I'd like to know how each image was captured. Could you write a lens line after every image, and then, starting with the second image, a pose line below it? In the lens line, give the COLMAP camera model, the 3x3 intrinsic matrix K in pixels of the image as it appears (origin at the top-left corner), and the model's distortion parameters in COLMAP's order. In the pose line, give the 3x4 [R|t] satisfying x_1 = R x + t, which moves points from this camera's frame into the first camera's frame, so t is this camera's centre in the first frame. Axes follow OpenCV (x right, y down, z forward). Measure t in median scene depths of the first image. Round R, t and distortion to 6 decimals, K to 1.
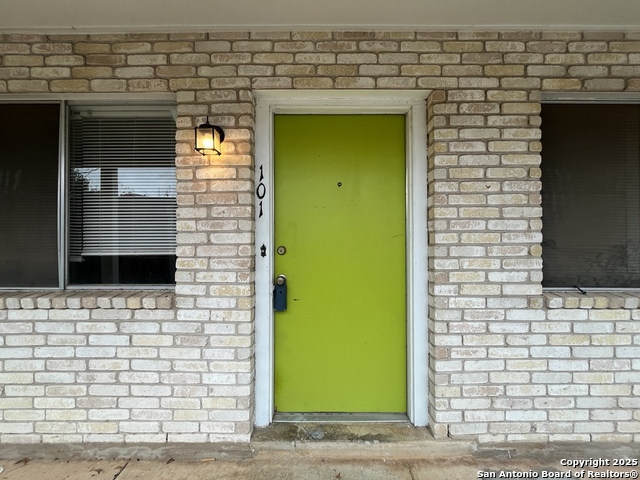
lens RADIAL K [[257.5, 0, 321.7], [0, 257.5, 240.3], [0, 0, 1]] dist [-0.003306, -0.000457]
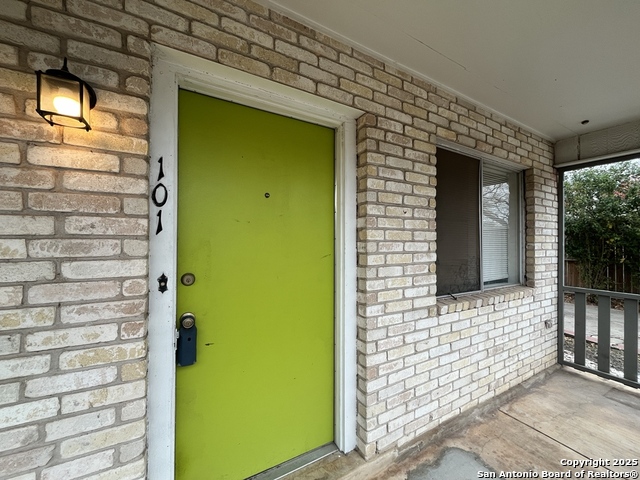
lens RADIAL K [[257.5, 0, 321.7], [0, 257.5, 240.3], [0, 0, 1]] dist [-0.003306, -0.000457]
pose [[0.867825, 0.010767, 0.496754, -0.214019], [-0.008899, 0.999942, -0.006127, -0.077317], [-0.496791, 0.000897, 0.867870, 0.215369]]
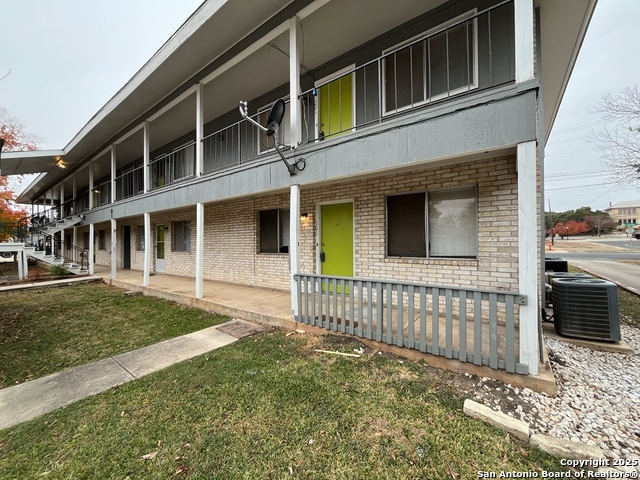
lens RADIAL K [[257.5, 0, 321.7], [0, 257.5, 240.3], [0, 0, 1]] dist [-0.003306, -0.000457]
pose [[0.806625, -0.008975, -0.590995, 2.136508], [0.010175, 0.999947, -0.001298, -0.014877], [0.590976, -0.004966, 0.806674, -2.068265]]
